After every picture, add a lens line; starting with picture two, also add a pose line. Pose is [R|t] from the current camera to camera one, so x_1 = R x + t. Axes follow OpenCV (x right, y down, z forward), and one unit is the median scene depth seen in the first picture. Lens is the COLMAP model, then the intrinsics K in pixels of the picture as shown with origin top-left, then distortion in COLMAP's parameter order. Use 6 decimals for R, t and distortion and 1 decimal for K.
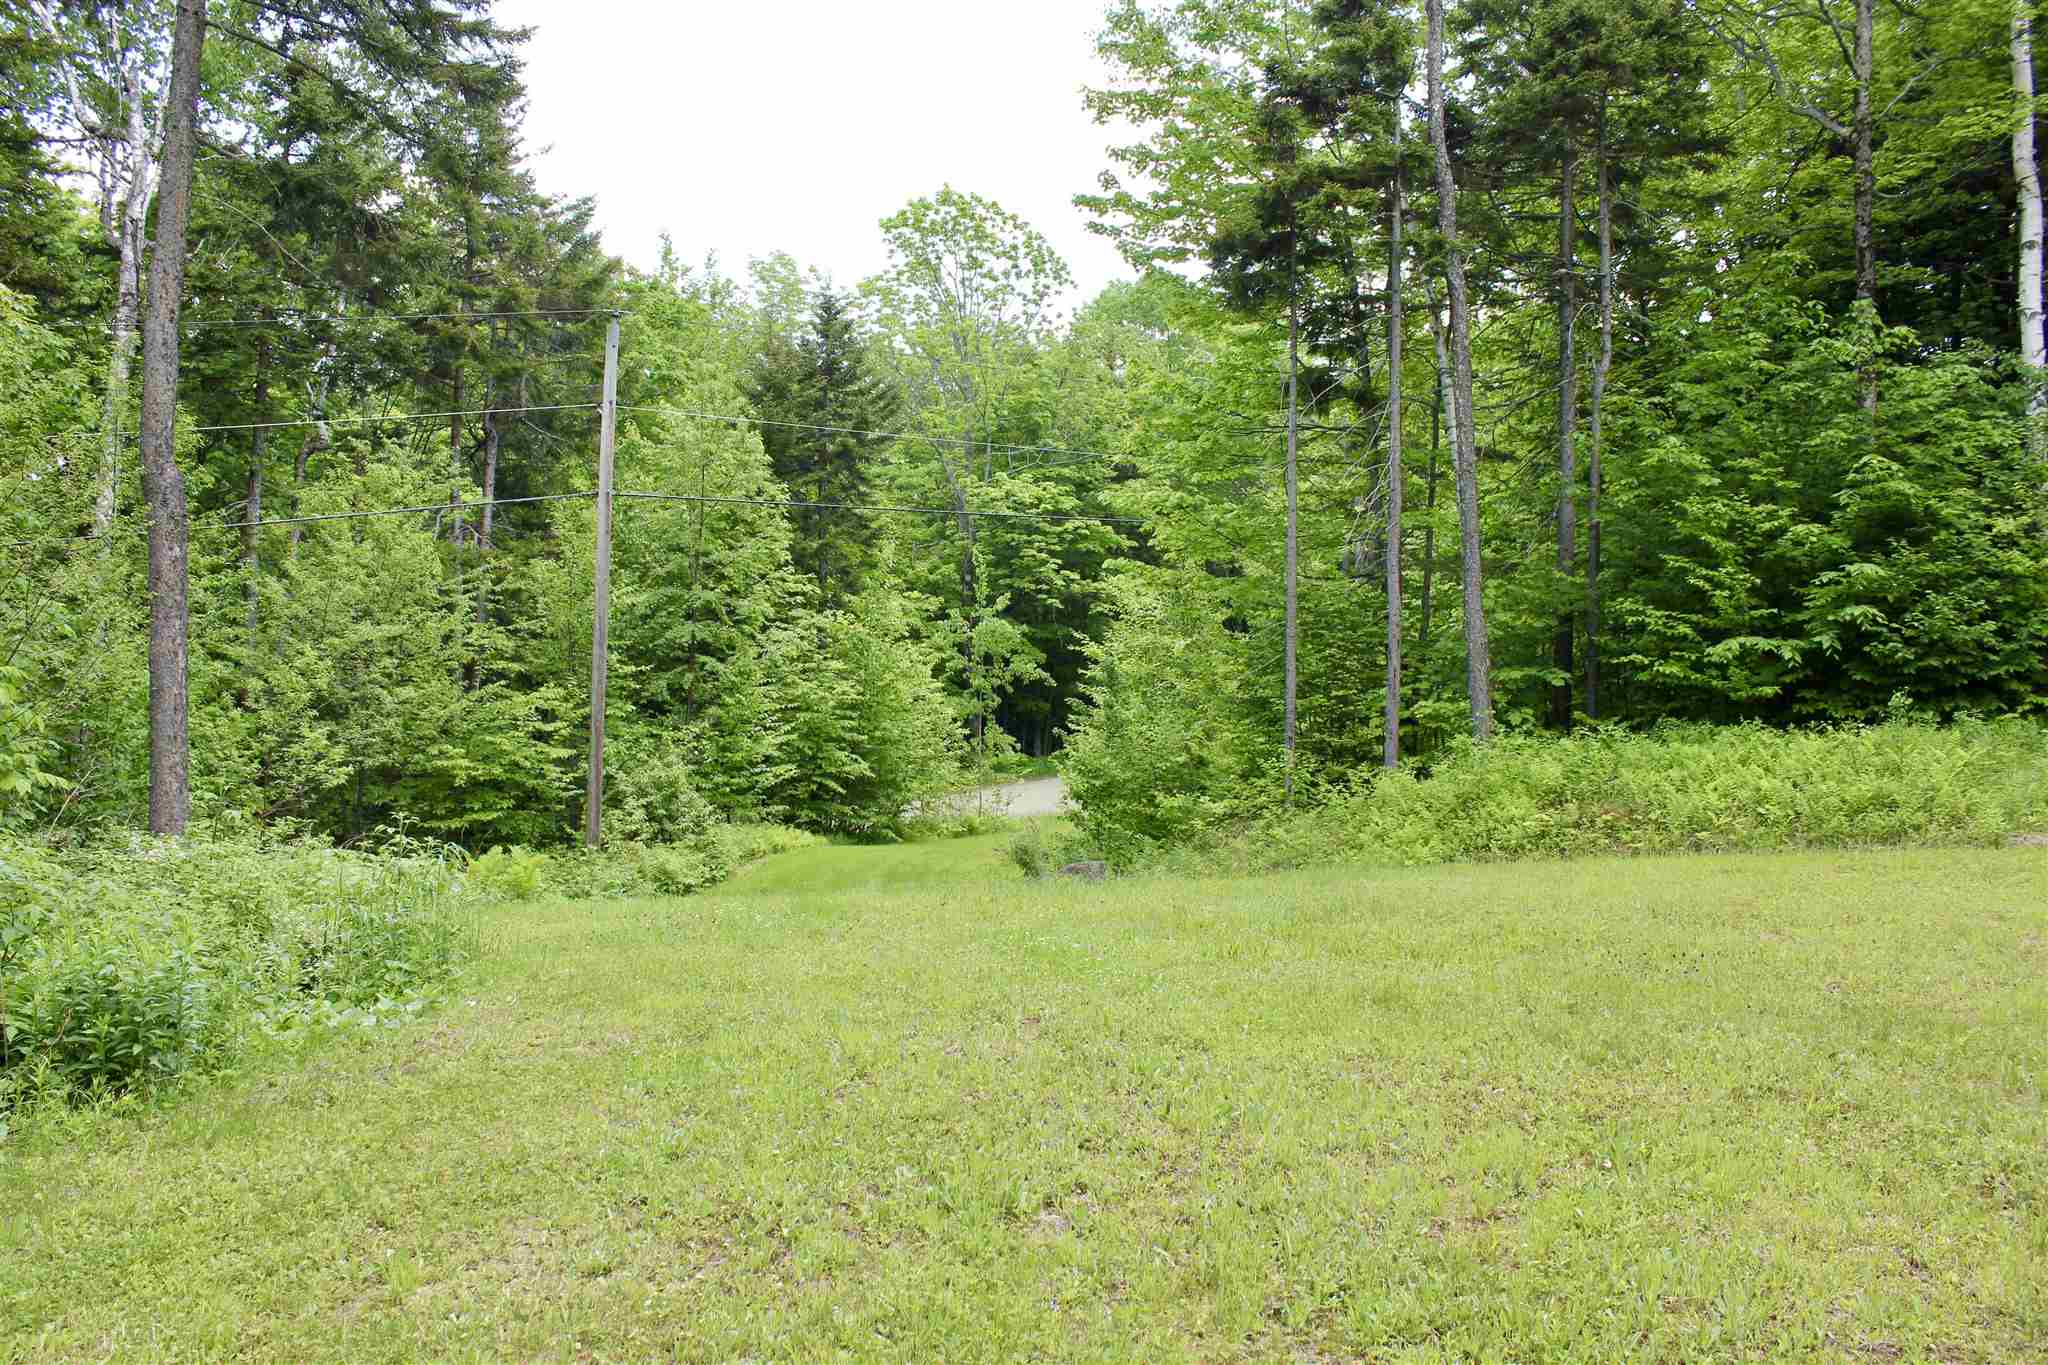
lens RADIAL K [[1638.9, 0, 1024.0], [0, 1638.9, 682.5], [0, 0, 1]] dist [-0.190321, 0.142261]
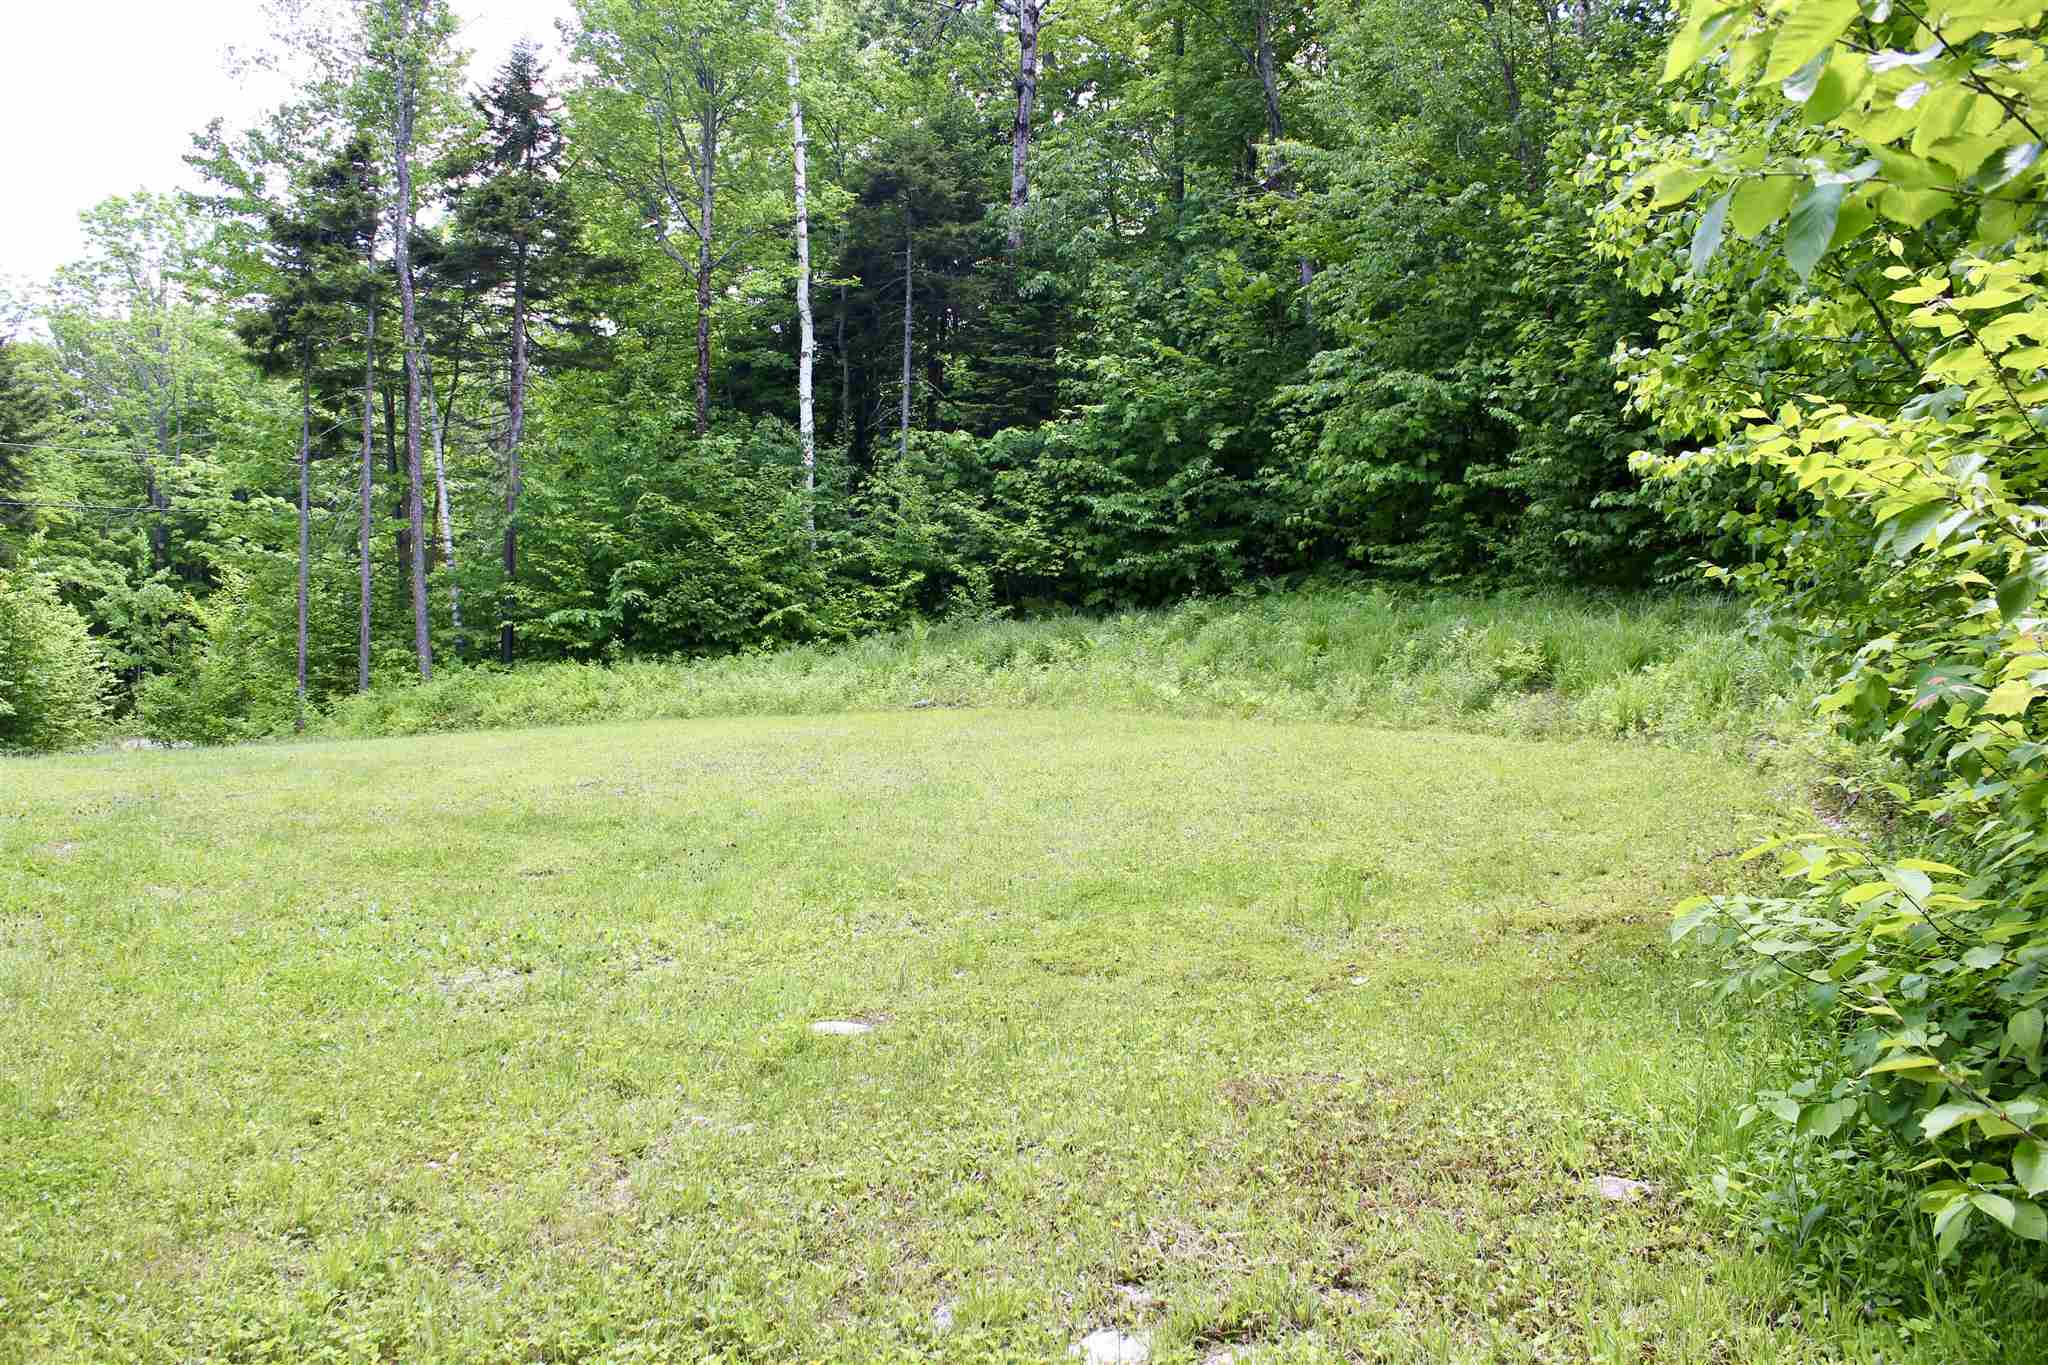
lens RADIAL K [[1638.9, 0, 1024.0], [0, 1638.9, 682.5], [0, 0, 1]] dist [-0.190321, 0.142261]
pose [[0.913691, -0.005158, 0.406378, 0.157145], [-0.004644, 0.999722, 0.023132, 0.004195], [-0.406384, -0.023022, 0.913412, -0.478715]]
